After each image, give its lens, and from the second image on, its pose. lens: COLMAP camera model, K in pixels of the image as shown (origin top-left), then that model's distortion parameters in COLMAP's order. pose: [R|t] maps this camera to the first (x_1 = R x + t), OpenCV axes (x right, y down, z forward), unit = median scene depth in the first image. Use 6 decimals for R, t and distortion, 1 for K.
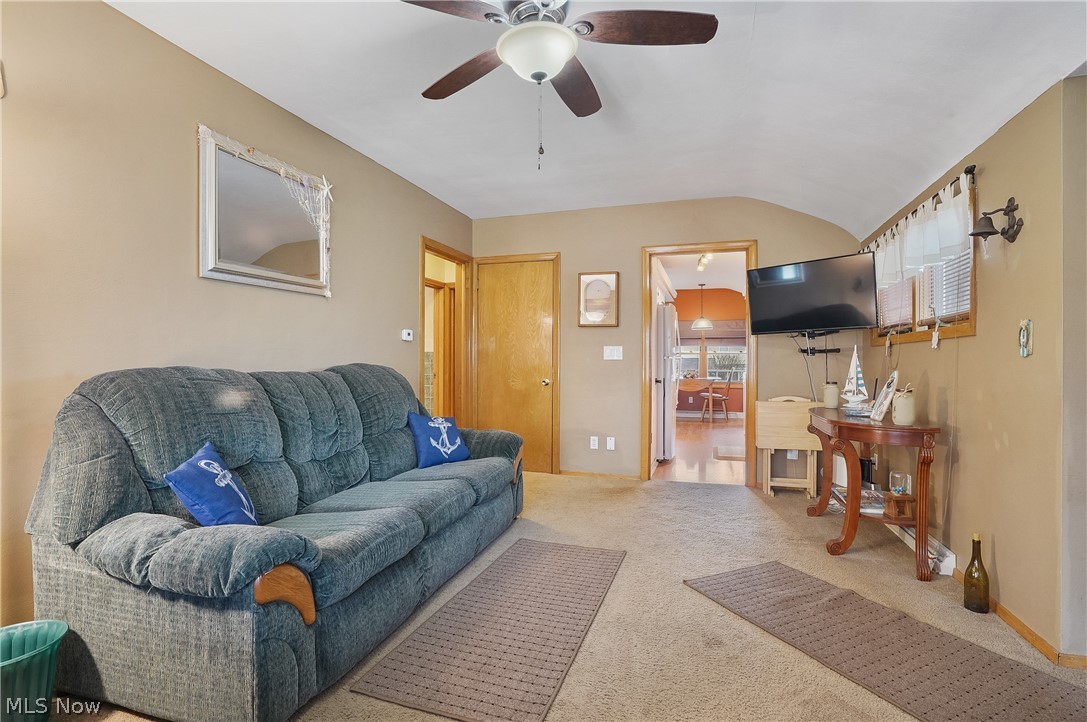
lens RADIAL K [[518.4, 0, 545.1], [0, 518.4, 354.8], [0, 0, 1]] dist [-0.034958, 0.003276]
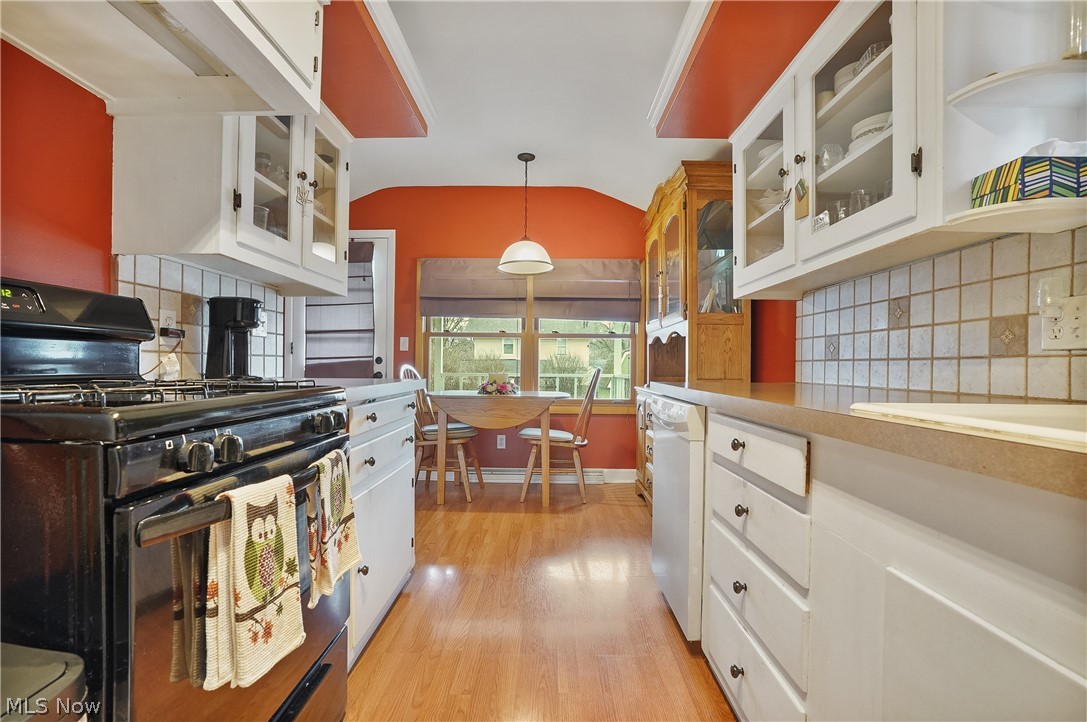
lens RADIAL K [[518.4, 0, 540.0], [0, 518.4, 366.1], [0, 0, 1]] dist [-0.034958, 0.003276]
pose [[0.956031, 0.005759, 0.293211, 0.195486], [-0.004934, 0.999982, -0.003552, 0.025597], [-0.293226, 0.001949, 0.956041, 0.608481]]
